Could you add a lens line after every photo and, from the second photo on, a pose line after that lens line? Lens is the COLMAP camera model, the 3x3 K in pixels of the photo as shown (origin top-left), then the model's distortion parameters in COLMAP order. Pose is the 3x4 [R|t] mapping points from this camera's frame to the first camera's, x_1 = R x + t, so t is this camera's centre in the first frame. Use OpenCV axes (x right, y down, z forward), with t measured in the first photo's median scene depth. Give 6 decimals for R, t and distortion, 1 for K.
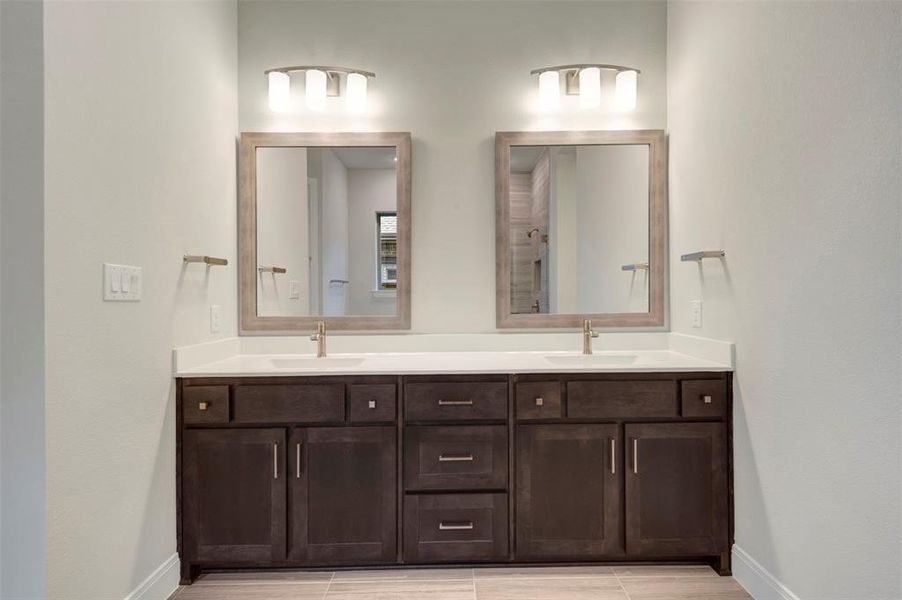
lens RADIAL K [[419.8, 0, 458.1], [0, 419.8, 297.8], [0, 0, 1]] dist [-0.001692, -0.000161]
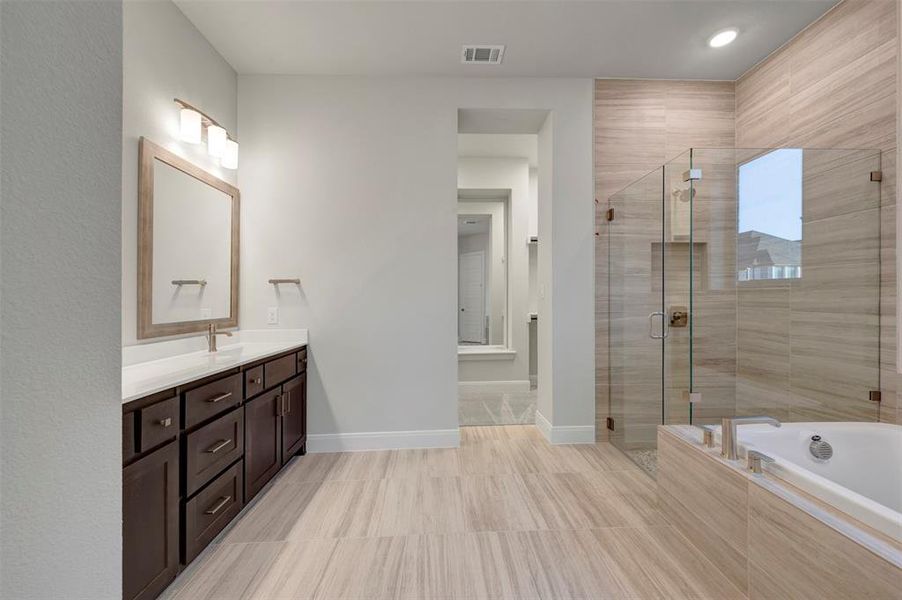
lens RADIAL K [[360.4, 0, 454.1], [0, 360.4, 294.9], [0, 0, 1]] dist [0.002176, 0.000281]
pose [[-0.020065, 0.025617, 0.999470, -1.004938], [0.008176, 0.999642, -0.025457, -0.002963], [-0.999765, 0.007661, -0.020267, 0.370097]]
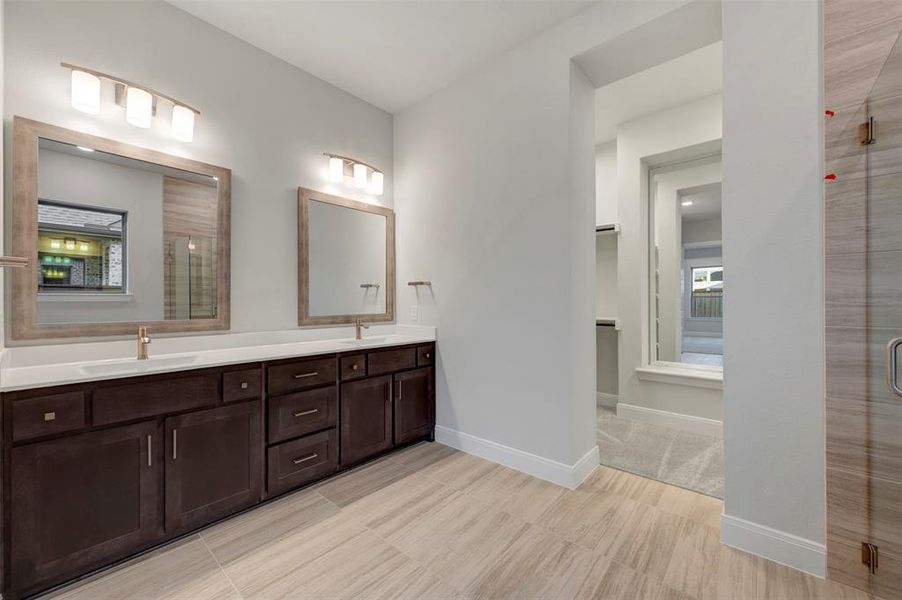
lens RADIAL K [[348.6, 0, 448.2], [0, 348.6, 291.7], [0, 0, 1]] dist [0.001185, -0.003984]
pose [[0.674927, 0.031842, 0.737197, -0.577413], [-0.009650, 0.999364, -0.034331, -0.009497], [-0.737821, 0.016057, 0.674805, -0.212161]]
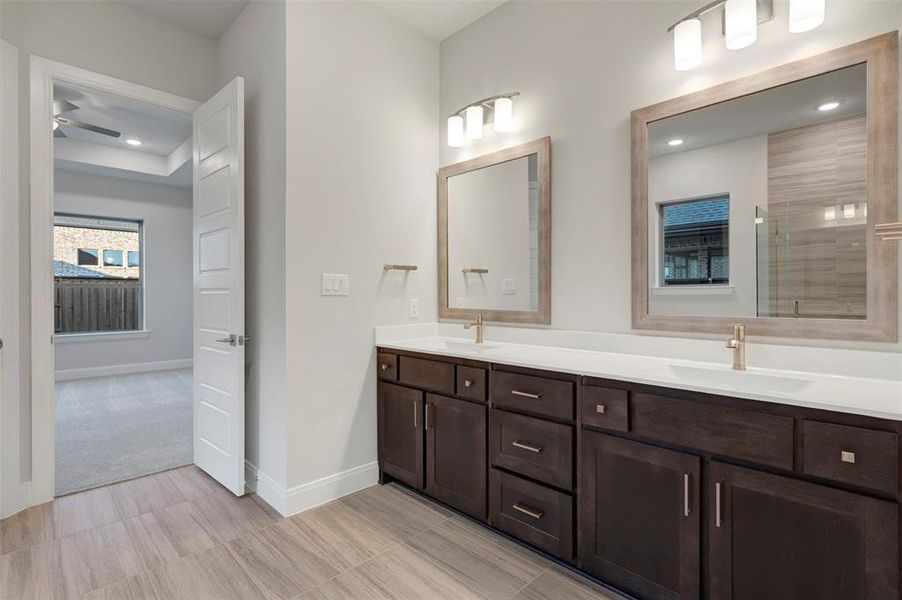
lens RADIAL K [[419.8, 0, 458.1], [0, 419.8, 297.8], [0, 0, 1]] dist [-0.001692, -0.000161]
pose [[0.714290, 0.011920, -0.699748, 0.597170], [-0.003738, 0.999906, 0.013217, -0.006546], [0.699840, -0.006825, 0.714268, 0.122839]]
